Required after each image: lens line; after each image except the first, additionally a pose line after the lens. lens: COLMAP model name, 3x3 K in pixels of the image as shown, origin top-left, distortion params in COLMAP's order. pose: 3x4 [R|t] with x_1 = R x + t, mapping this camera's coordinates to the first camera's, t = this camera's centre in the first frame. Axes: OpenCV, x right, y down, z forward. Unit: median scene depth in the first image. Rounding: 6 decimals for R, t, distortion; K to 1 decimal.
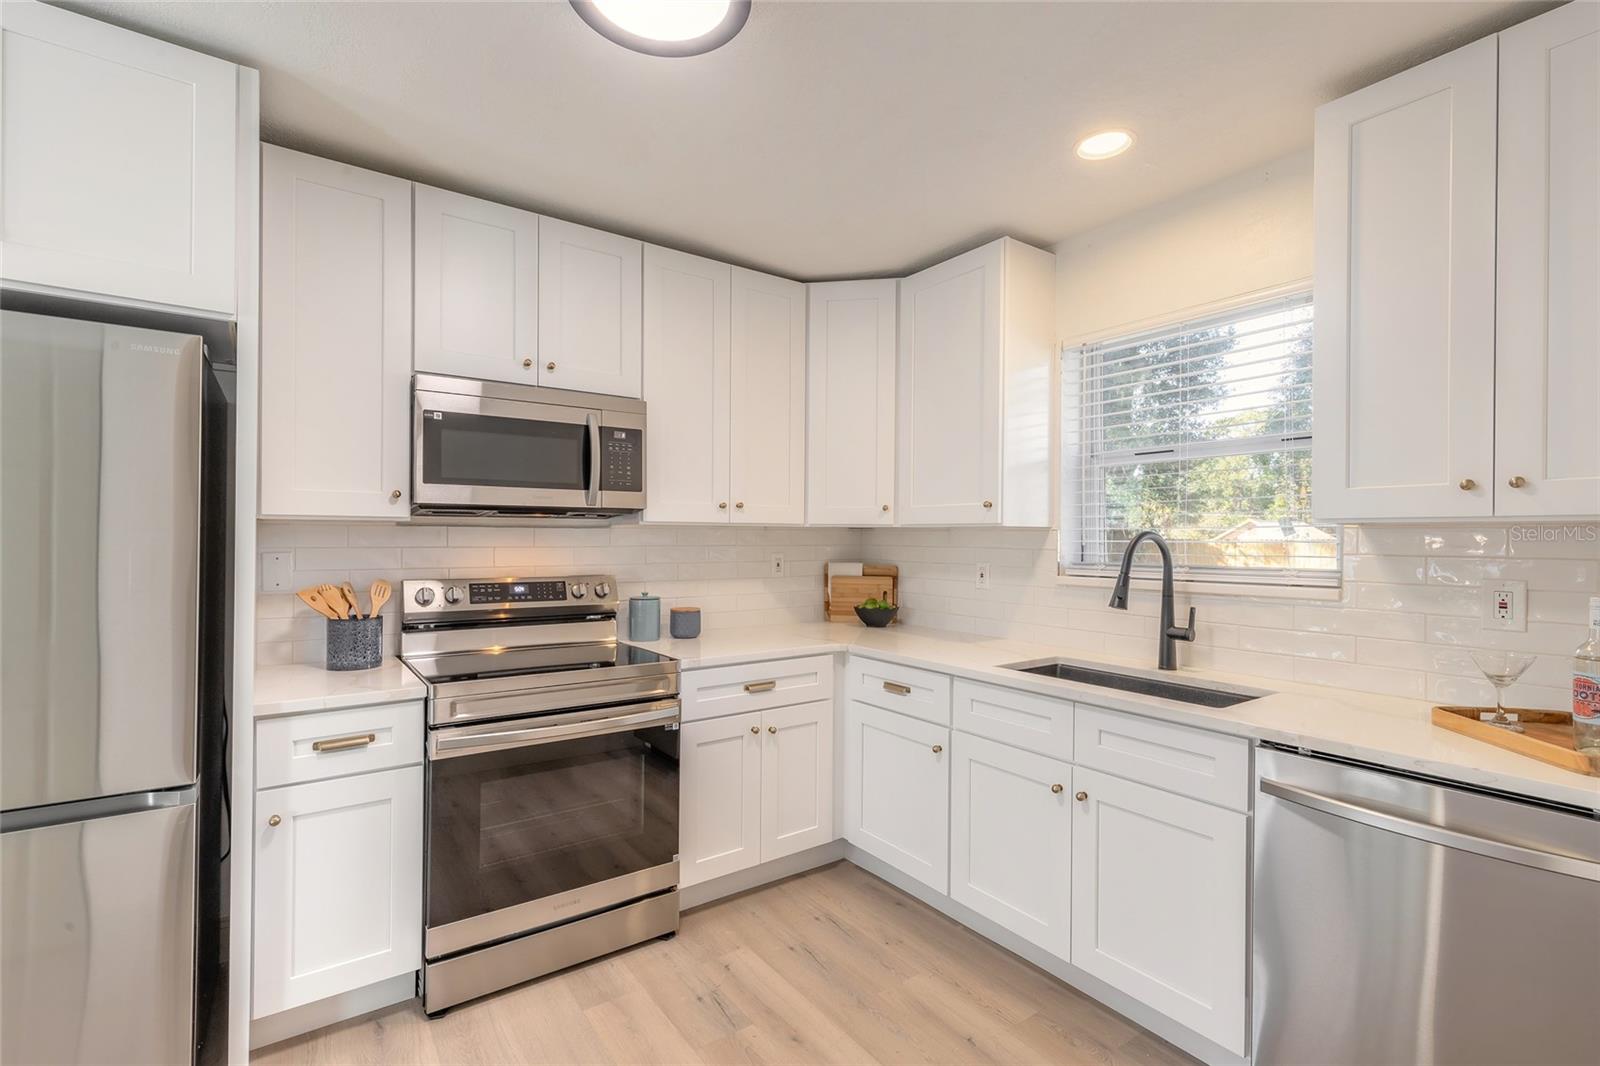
lens RADIAL K [[720.0, 0, 796.3], [0, 720.0, 537.1], [0, 0, 1]] dist [0.012592, -0.006045]
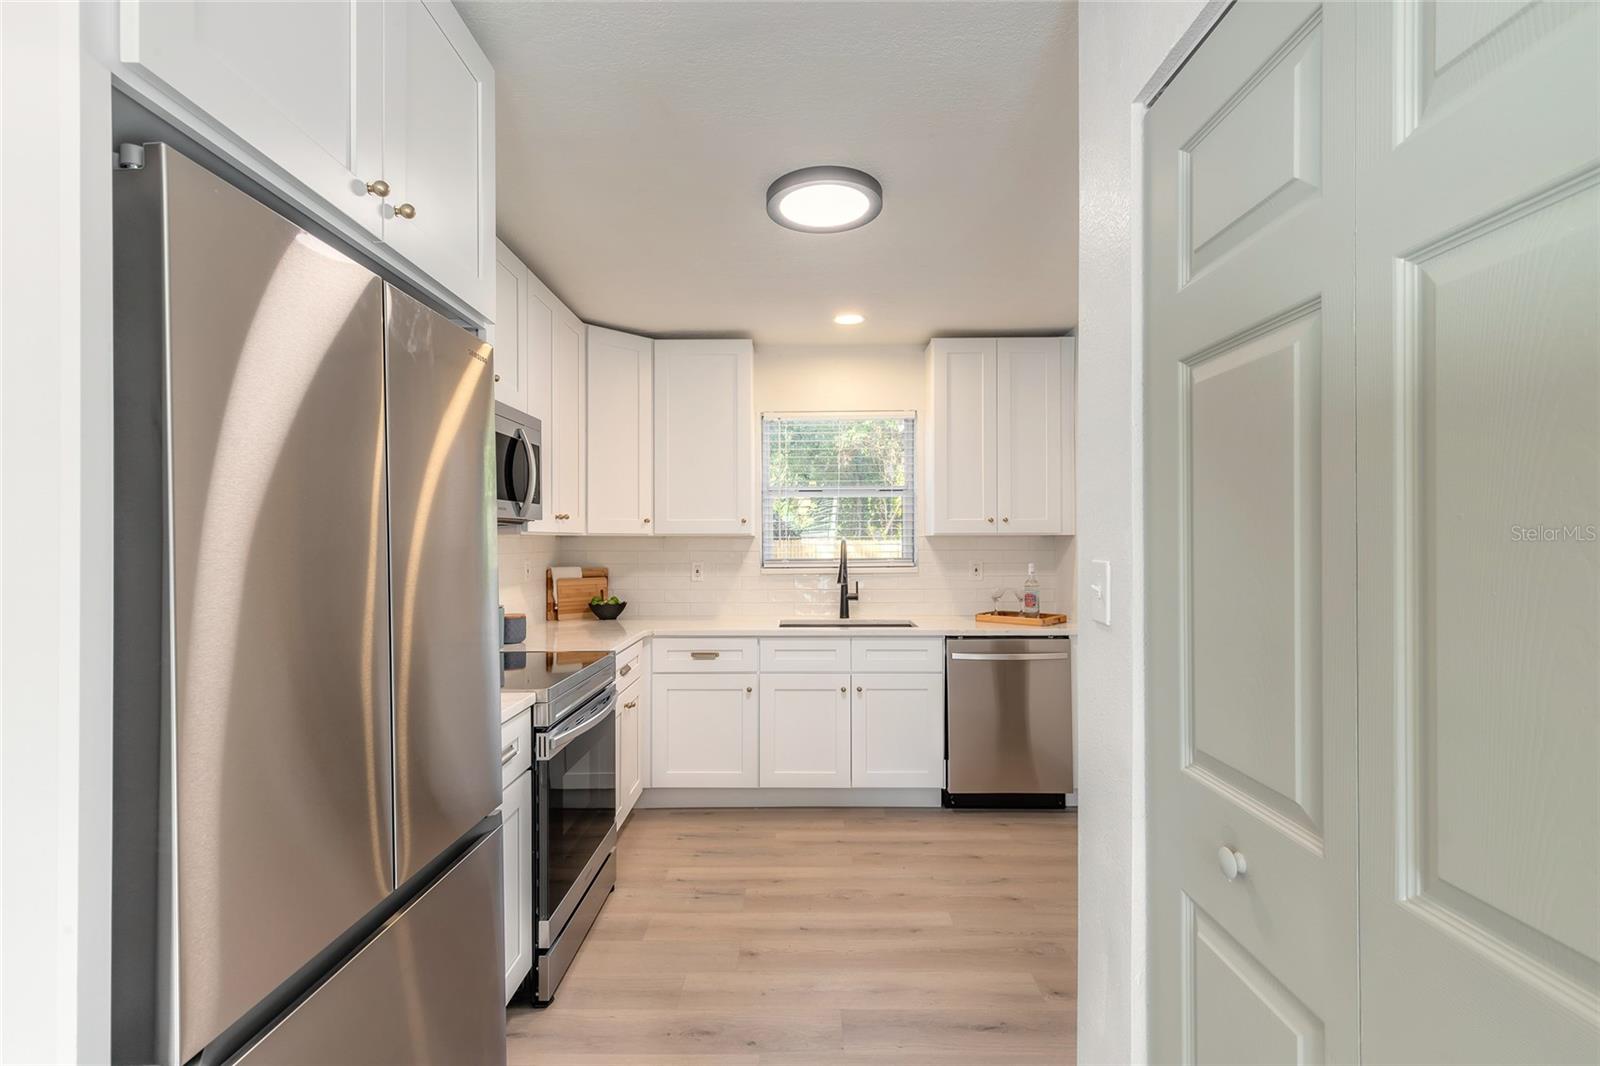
lens RADIAL K [[720.0, 0, 796.3], [0, 720.0, 537.1], [0, 0, 1]] dist [0.012592, -0.006045]
pose [[0.589021, -0.004382, 0.808106, -0.935751], [0.007365, 0.999973, 0.000054, -0.012768], [-0.808084, 0.005920, 0.589038, 0.067164]]
